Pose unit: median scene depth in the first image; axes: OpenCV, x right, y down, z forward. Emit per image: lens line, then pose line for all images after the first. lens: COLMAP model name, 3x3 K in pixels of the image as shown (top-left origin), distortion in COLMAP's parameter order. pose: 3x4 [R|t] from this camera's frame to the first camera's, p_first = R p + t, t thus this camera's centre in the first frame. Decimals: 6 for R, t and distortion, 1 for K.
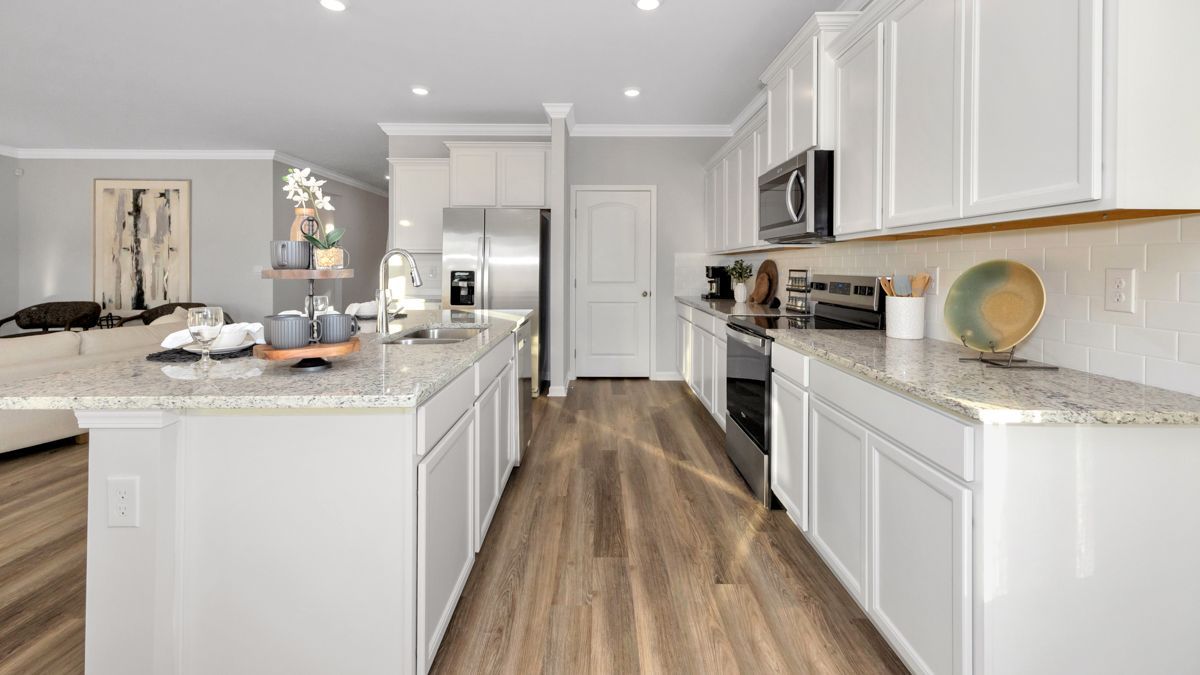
lens RADIAL K [[519.9, 0, 594.6], [0, 519.9, 273.5], [0, 0, 1]] dist [-0.000807, 0.000007]
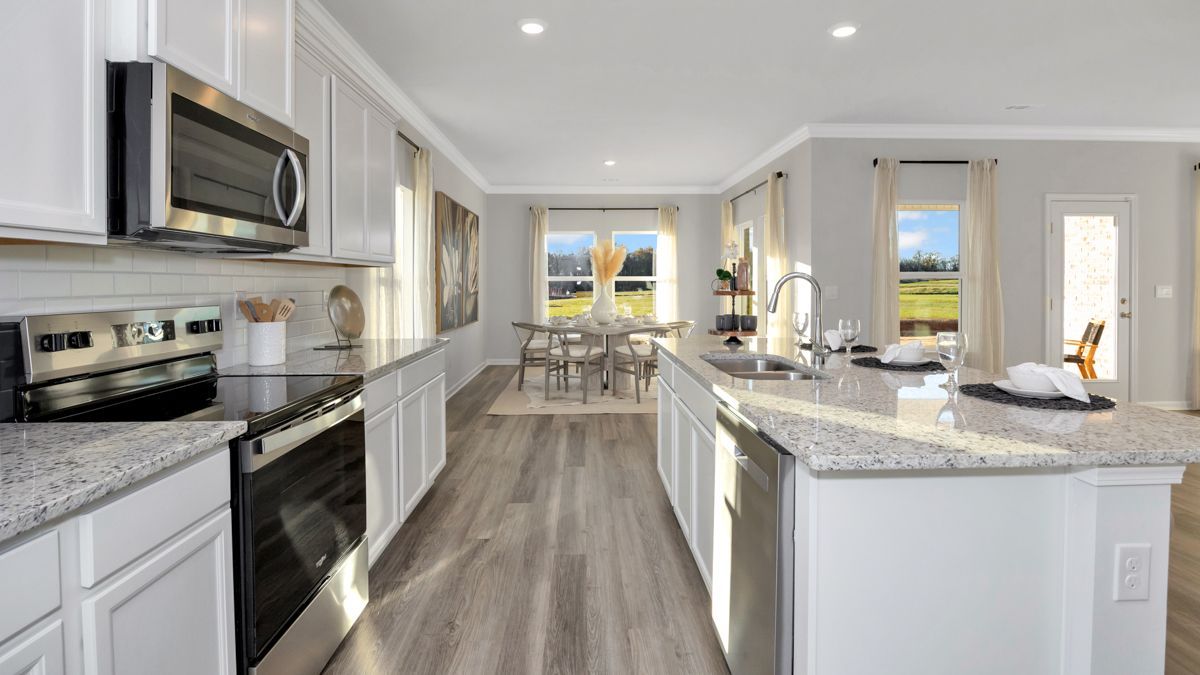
lens RADIAL K [[554.6, 0, 607.4], [0, 554.6, 292.8], [0, 0, 1]] dist [-0.000410, -0.000094]
pose [[-0.998373, -0.002069, -0.056986, 0.019226], [-0.003390, 0.999728, 0.023086, -0.039885], [0.056922, 0.023242, -0.998108, 2.051073]]
